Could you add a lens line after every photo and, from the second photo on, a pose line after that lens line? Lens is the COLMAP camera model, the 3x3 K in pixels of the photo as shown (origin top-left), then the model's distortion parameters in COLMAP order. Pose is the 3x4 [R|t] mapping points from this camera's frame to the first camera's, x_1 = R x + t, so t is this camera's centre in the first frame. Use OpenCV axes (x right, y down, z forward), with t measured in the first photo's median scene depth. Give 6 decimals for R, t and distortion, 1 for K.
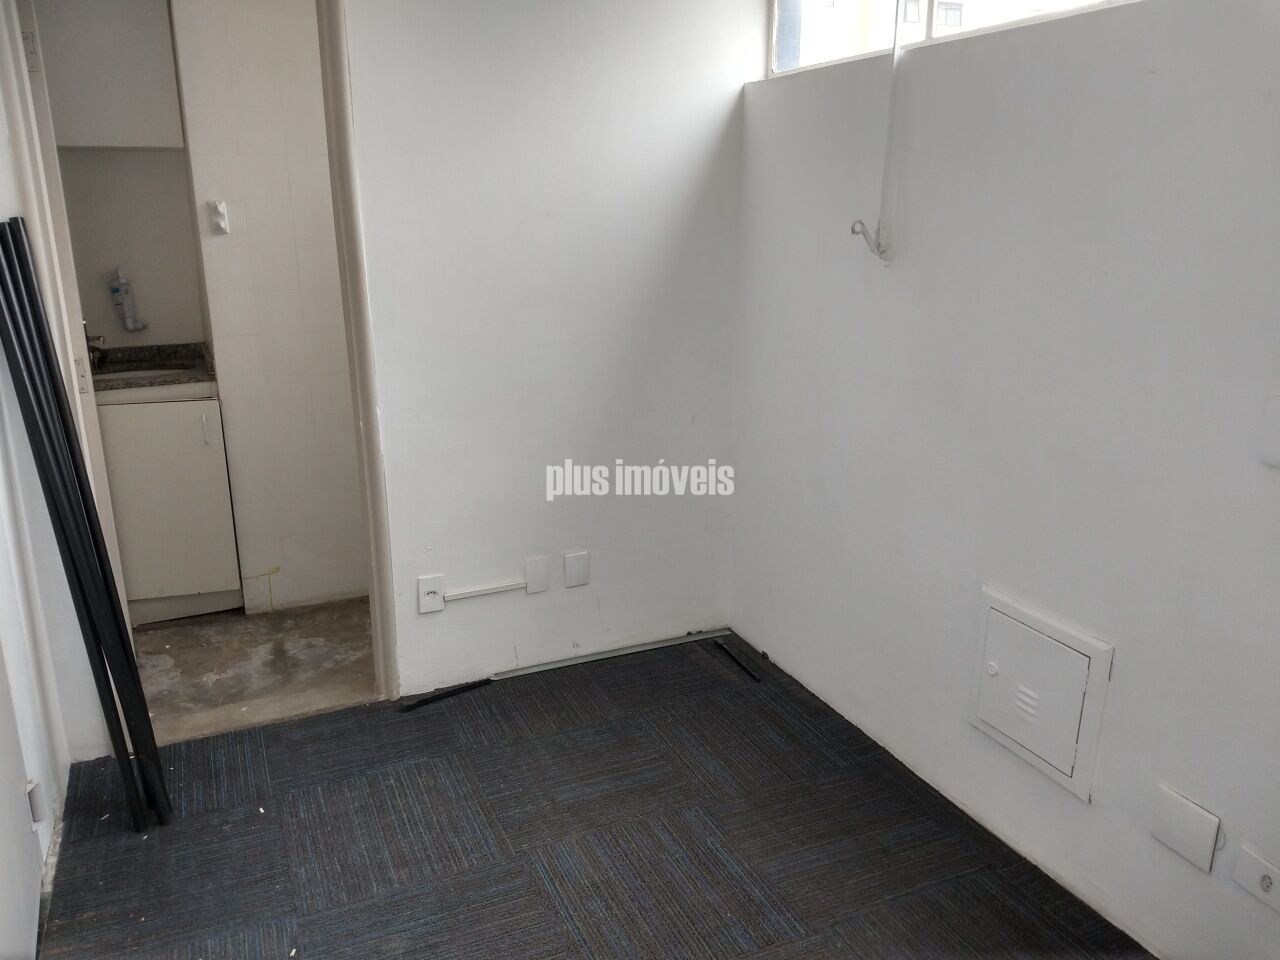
lens RADIAL K [[965.4, 0, 642.0], [0, 965.4, 483.1], [0, 0, 1]] dist [0.175763, -0.272065]
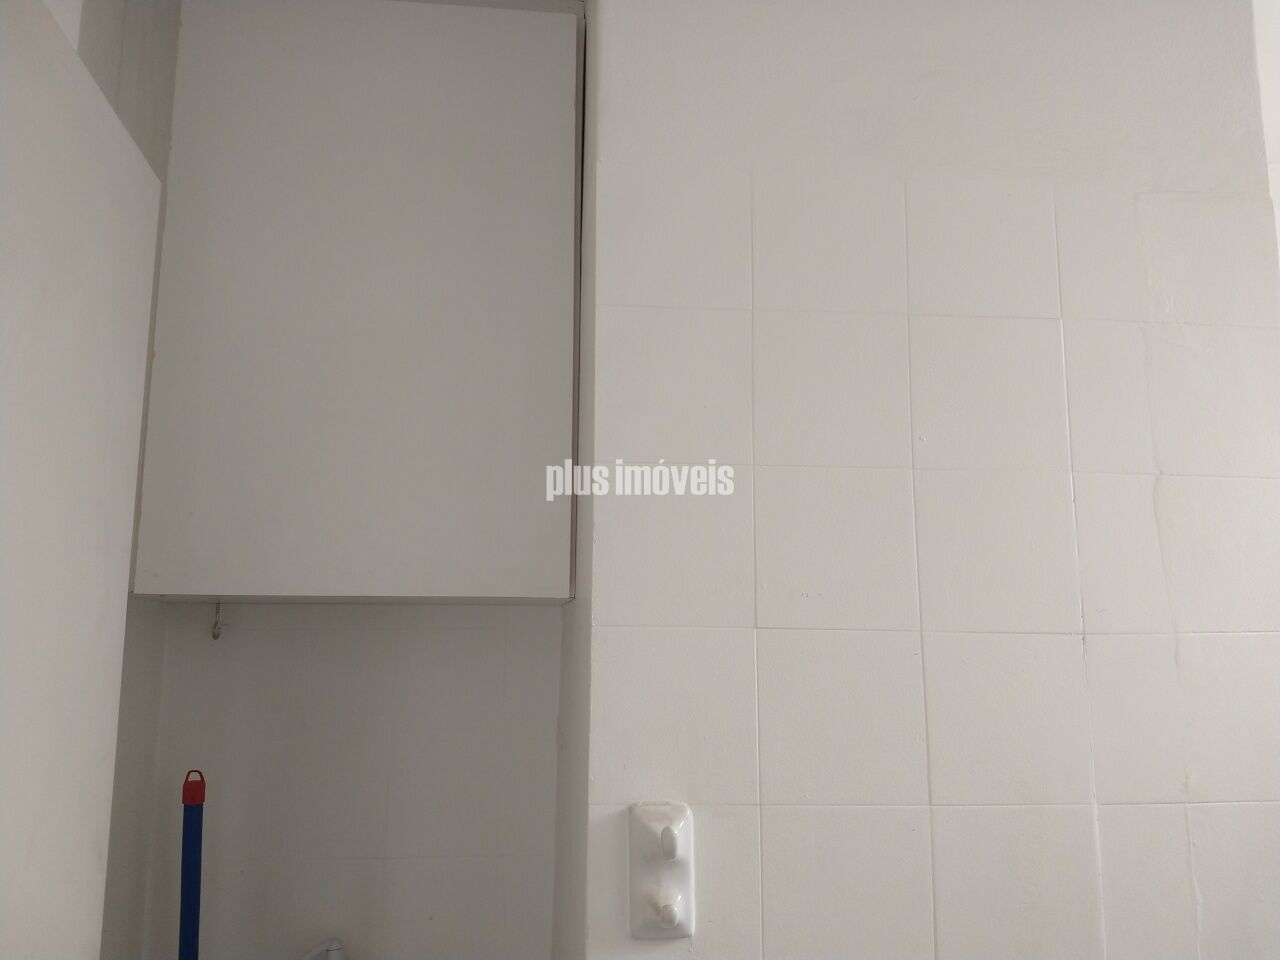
lens RADIAL K [[965.4, 0, 642.0], [0, 965.4, 483.1], [0, 0, 1]] dist [0.175763, -0.272065]
pose [[0.941270, -0.061186, -0.332065, -0.348261], [-0.087104, 0.906158, -0.413873, -0.255062], [0.326227, 0.418490, 0.847610, 0.759555]]
